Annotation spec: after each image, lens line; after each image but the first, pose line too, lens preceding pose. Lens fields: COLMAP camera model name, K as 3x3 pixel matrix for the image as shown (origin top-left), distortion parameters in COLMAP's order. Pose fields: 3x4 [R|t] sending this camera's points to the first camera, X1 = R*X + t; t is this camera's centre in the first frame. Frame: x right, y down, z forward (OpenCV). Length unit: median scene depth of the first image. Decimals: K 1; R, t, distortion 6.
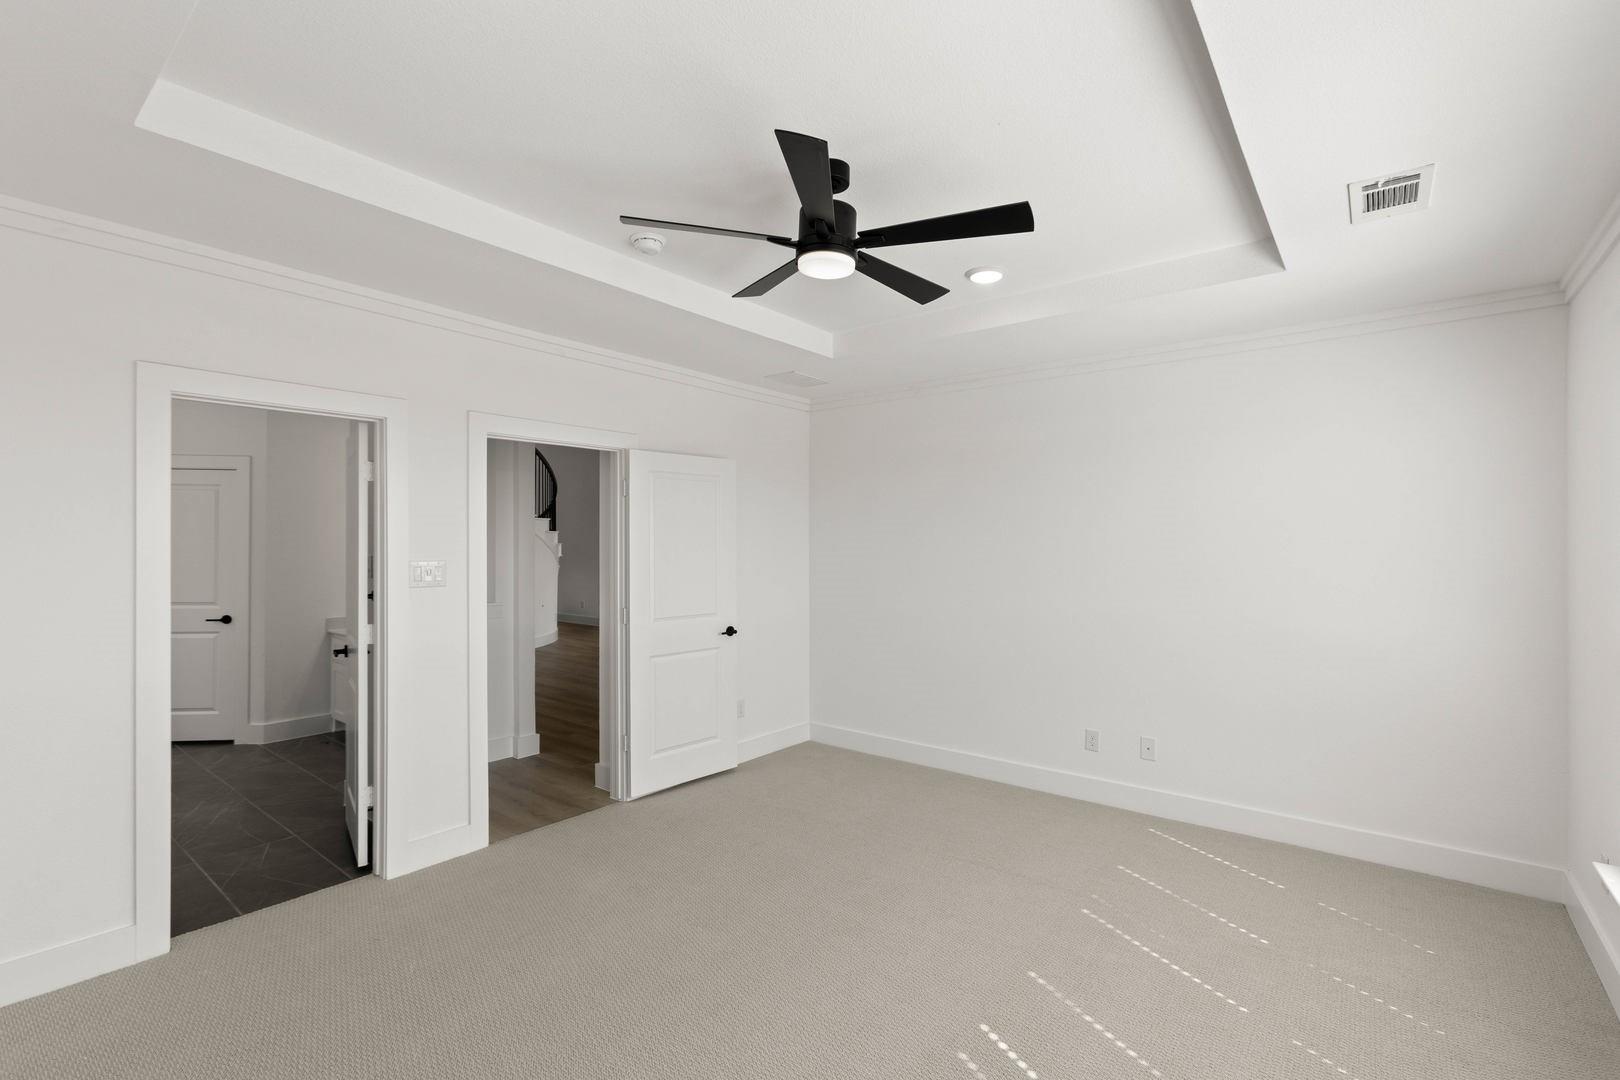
lens RADIAL K [[716.2, 0, 821.7], [0, 716.2, 541.8], [0, 0, 1]] dist [-0.004677, -0.001365]
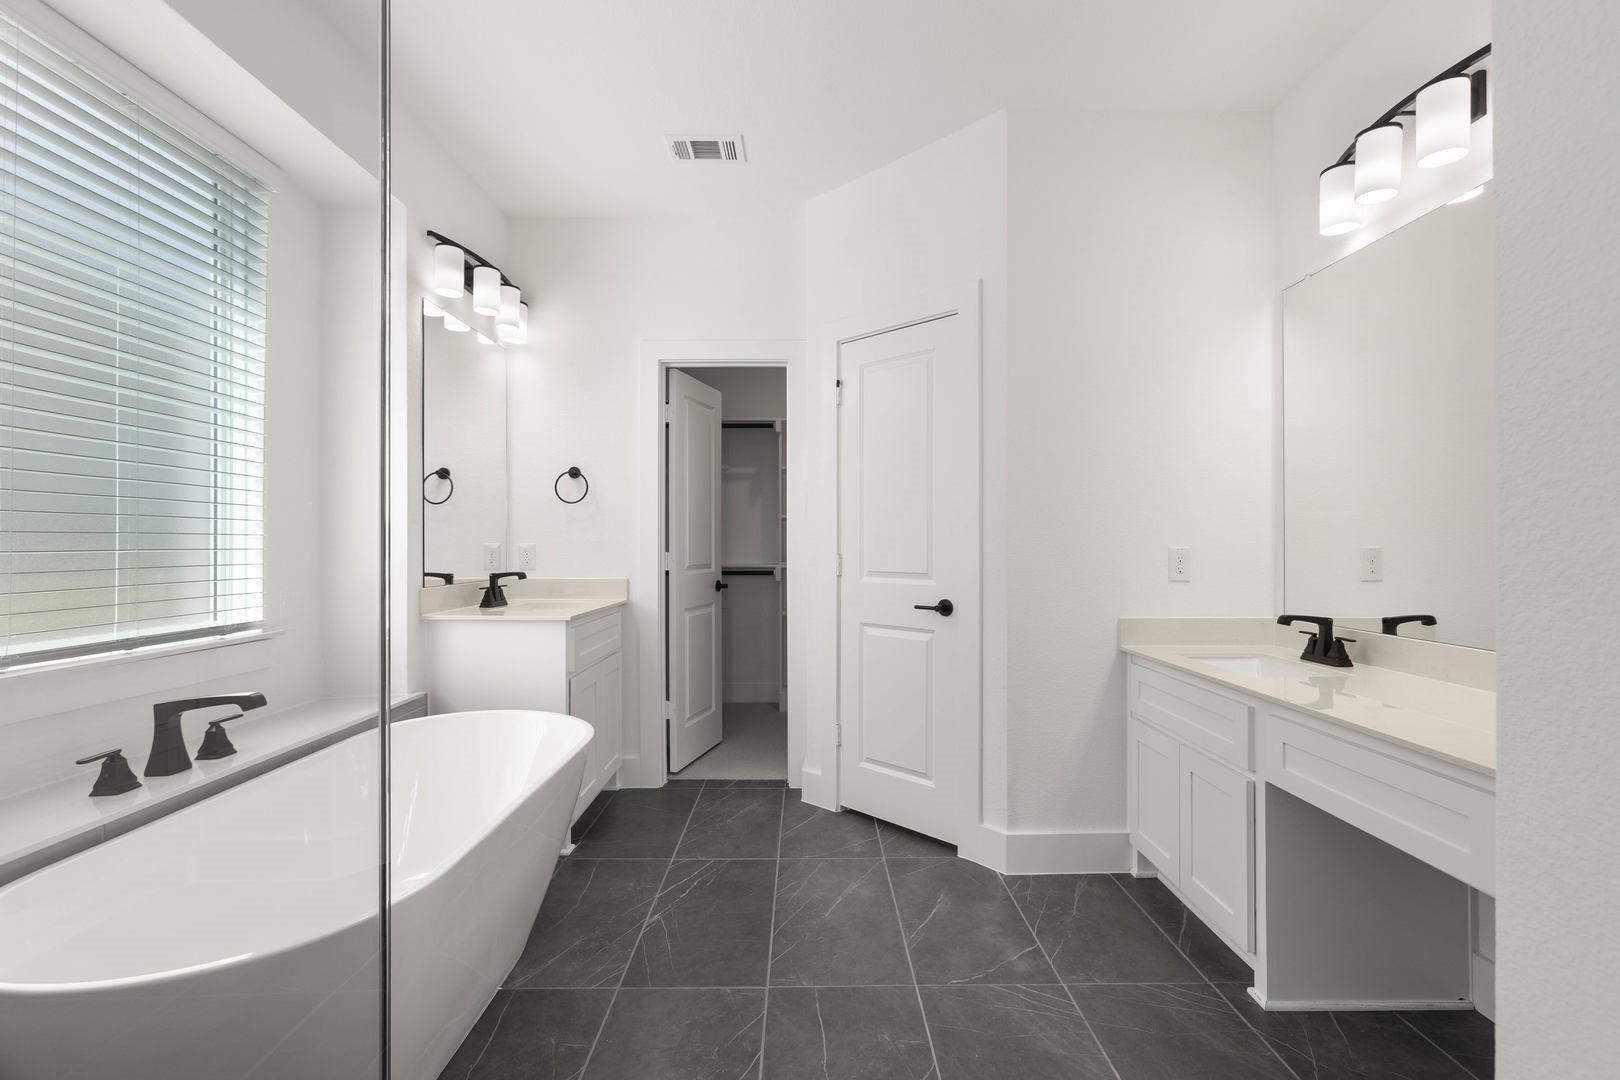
lens RADIAL K [[716.2, 0, 814.9], [0, 716.2, 537.3], [0, 0, 1]] dist [-0.004677, -0.001365]
pose [[0.621776, -0.001389, -0.783194, -0.484194], [0.008634, 0.999950, 0.005081, 0.054068], [0.783147, -0.009921, 0.621757, 0.600726]]
